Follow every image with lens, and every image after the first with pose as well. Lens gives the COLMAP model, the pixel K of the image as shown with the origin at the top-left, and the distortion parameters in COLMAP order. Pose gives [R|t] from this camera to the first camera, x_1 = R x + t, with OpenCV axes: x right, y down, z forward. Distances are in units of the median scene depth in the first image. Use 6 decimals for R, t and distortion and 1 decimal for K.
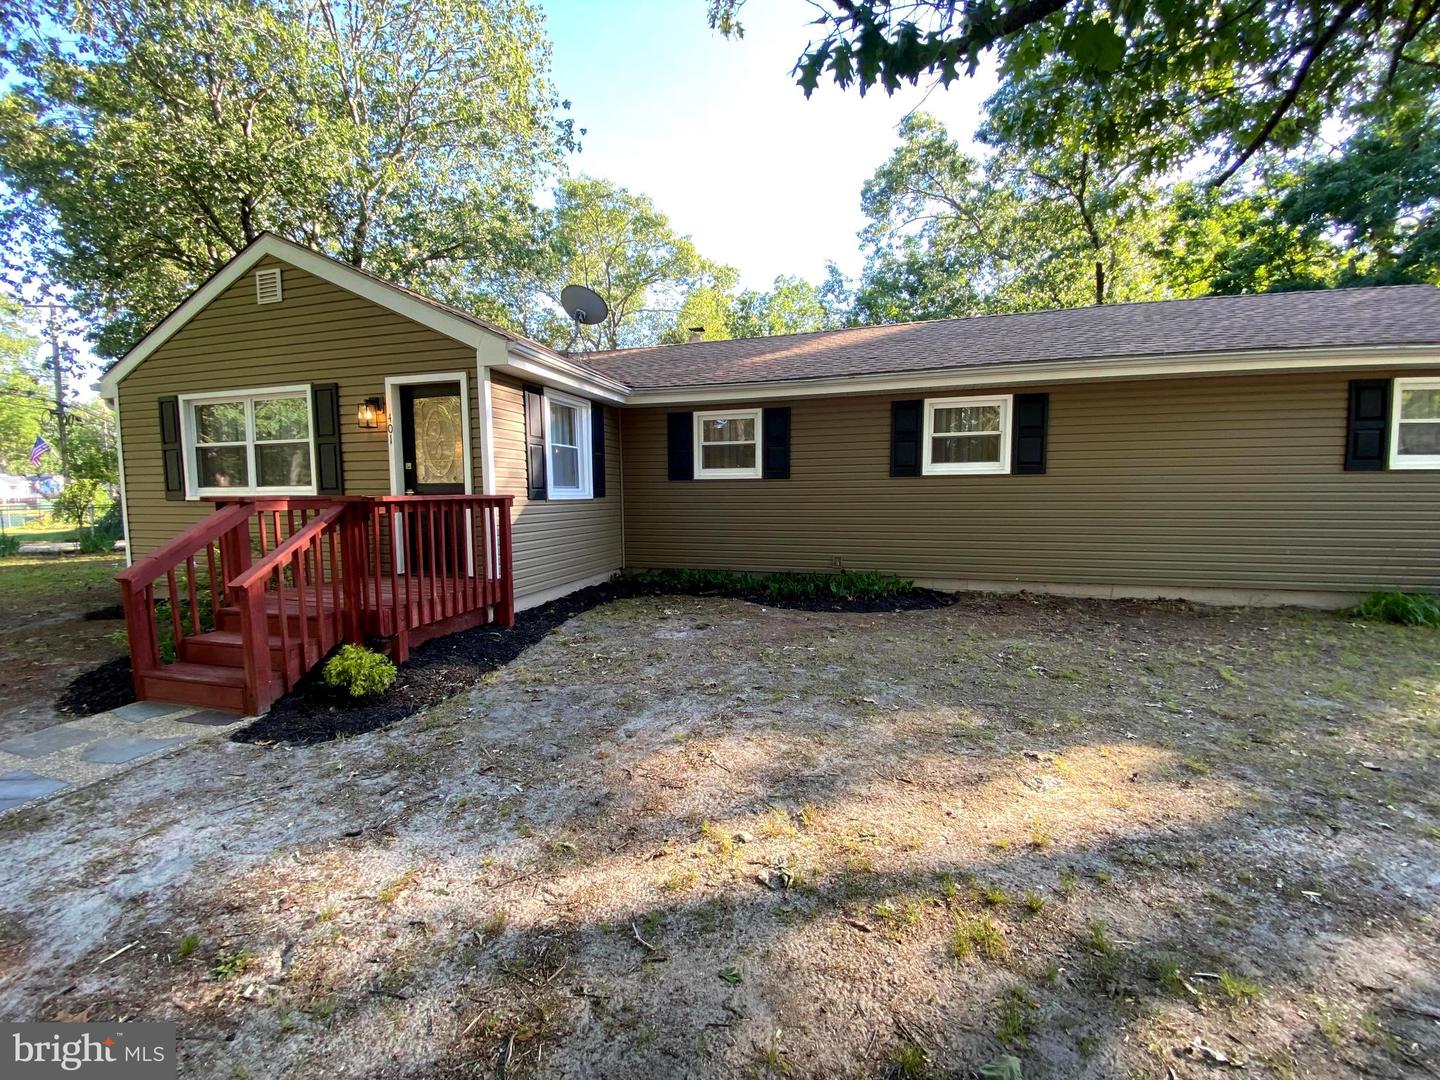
lens RADIAL K [[565.8, 0, 720.0], [0, 565.8, 540.0], [0, 0, 1]] dist [-0.013611, 0.000025]
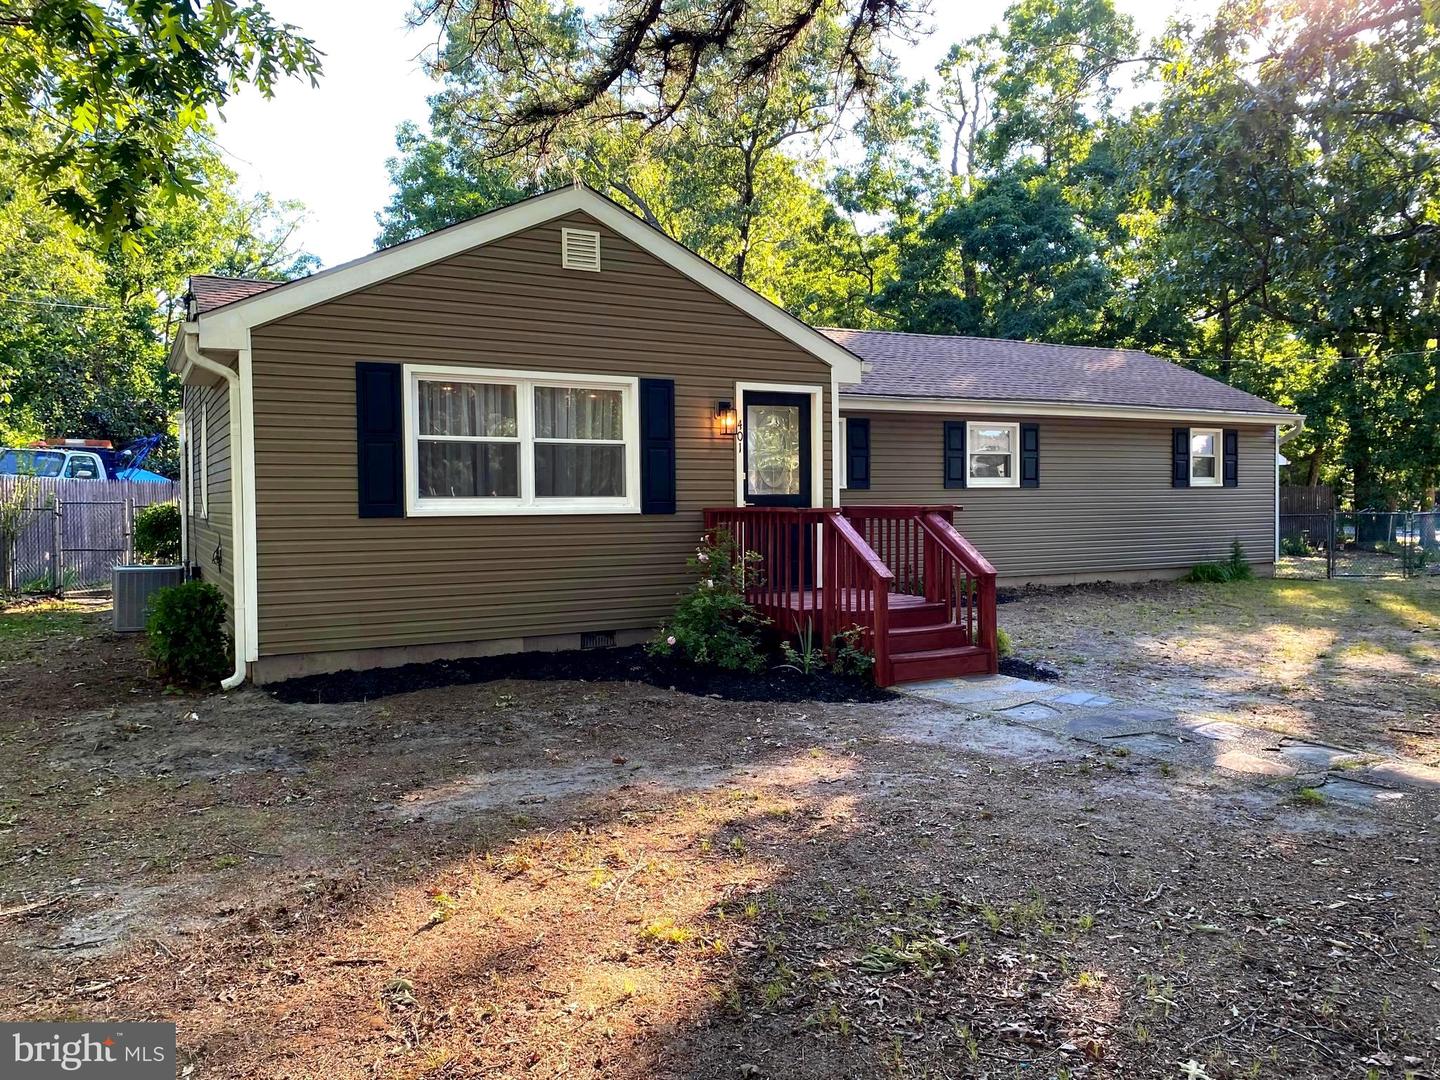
lens RADIAL K [[1102.7, 0, 720.0], [0, 1102.7, 540.0], [0, 0, 1]] dist [0.079085, -0.000364]
pose [[0.698020, -0.026509, 0.715587, -1.850767], [0.075643, 0.996453, -0.036872, 0.037250], [-0.712071, 0.079866, 0.697550, -0.225897]]
